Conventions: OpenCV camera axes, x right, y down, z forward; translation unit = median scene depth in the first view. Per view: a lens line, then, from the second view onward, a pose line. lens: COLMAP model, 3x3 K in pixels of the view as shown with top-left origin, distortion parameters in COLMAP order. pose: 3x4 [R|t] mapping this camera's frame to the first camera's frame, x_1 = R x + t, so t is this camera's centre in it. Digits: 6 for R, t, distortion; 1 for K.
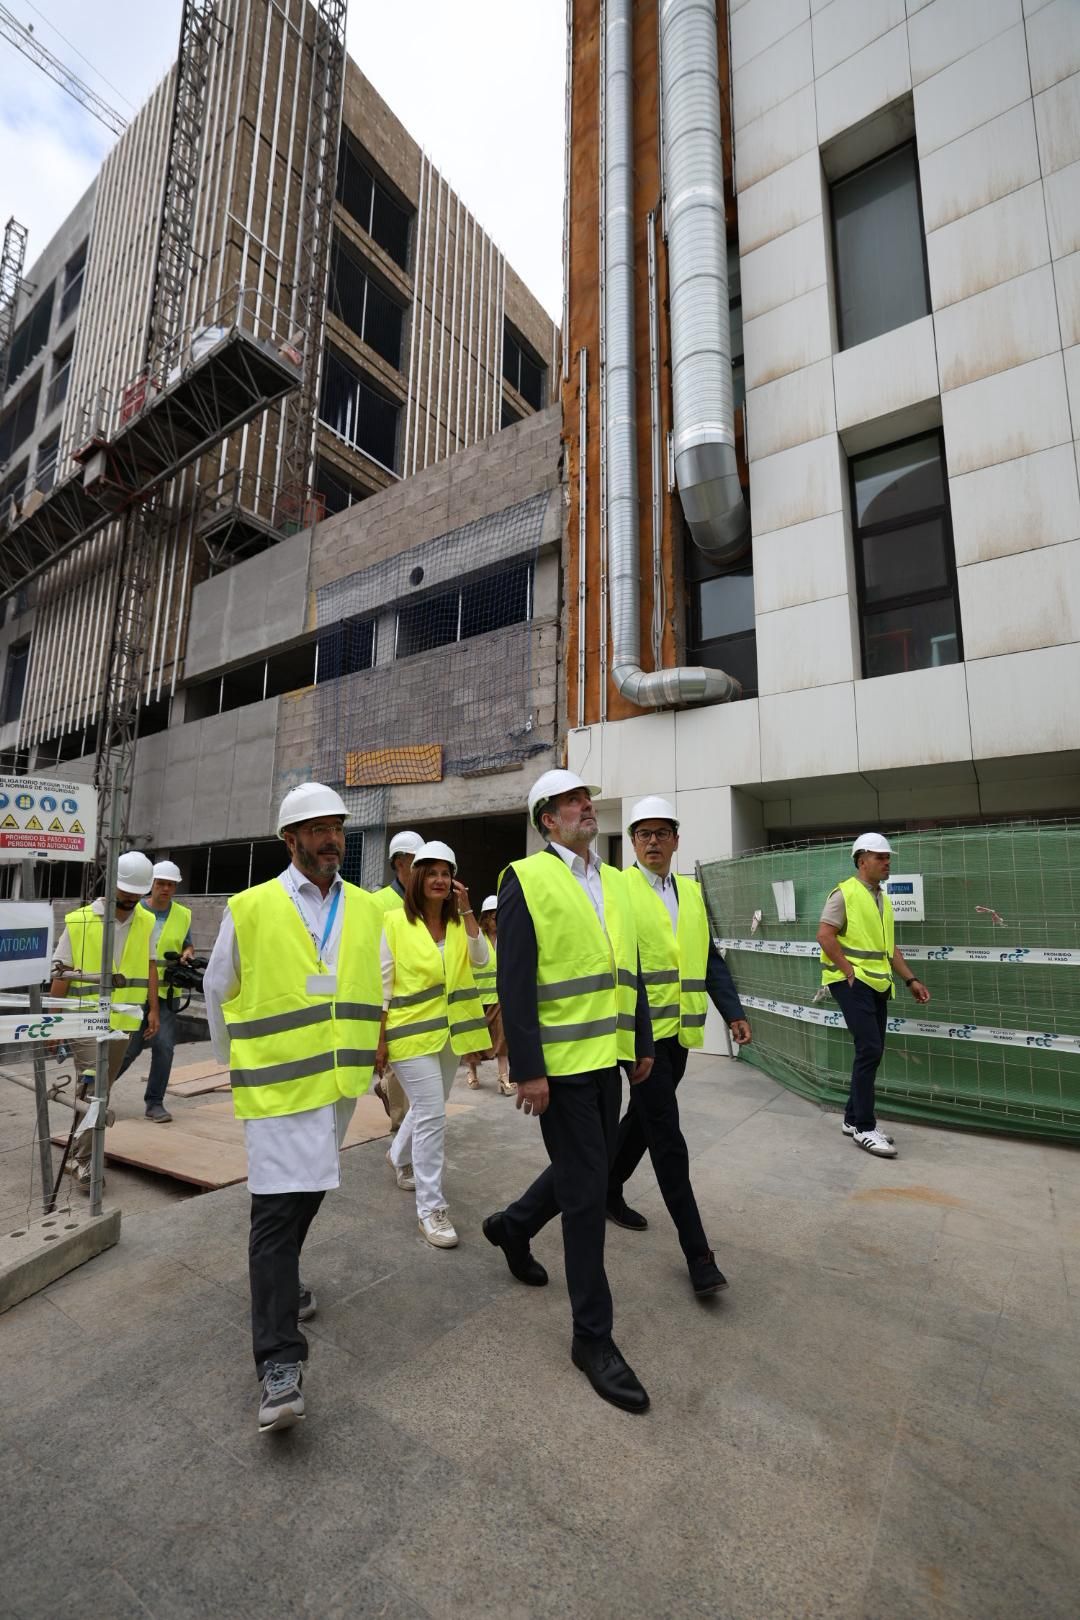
lens RADIAL K [[701.8, 0, 540.0], [0, 701.8, 810.0], [0, 0, 1]] dist [-0.052121, 0.019355]
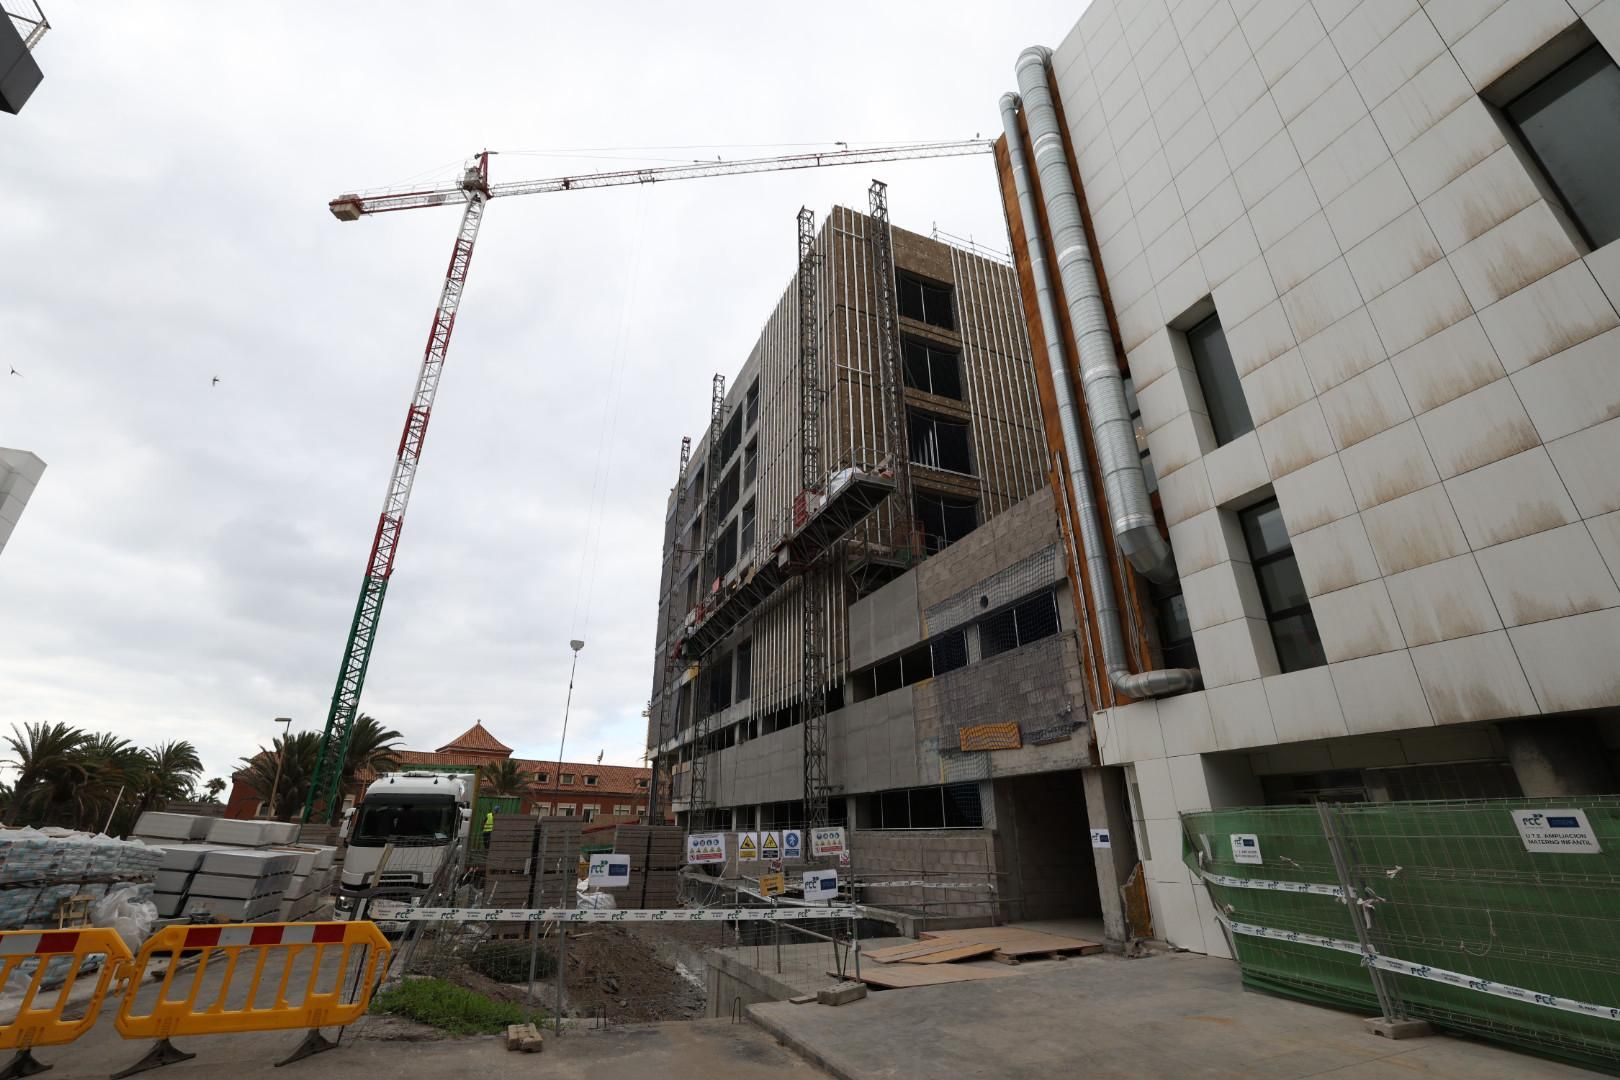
lens RADIAL K [[701.8, 0, 812.9], [0, 701.8, 514.5], [0, 0, 1]] dist [-0.052121, 0.019355]
pose [[0.857376, -0.228433, -0.461220, 0.254498], [0.099353, 0.952713, -0.287170, -0.126519], [0.505010, 0.200389, 0.839529, -0.504780]]
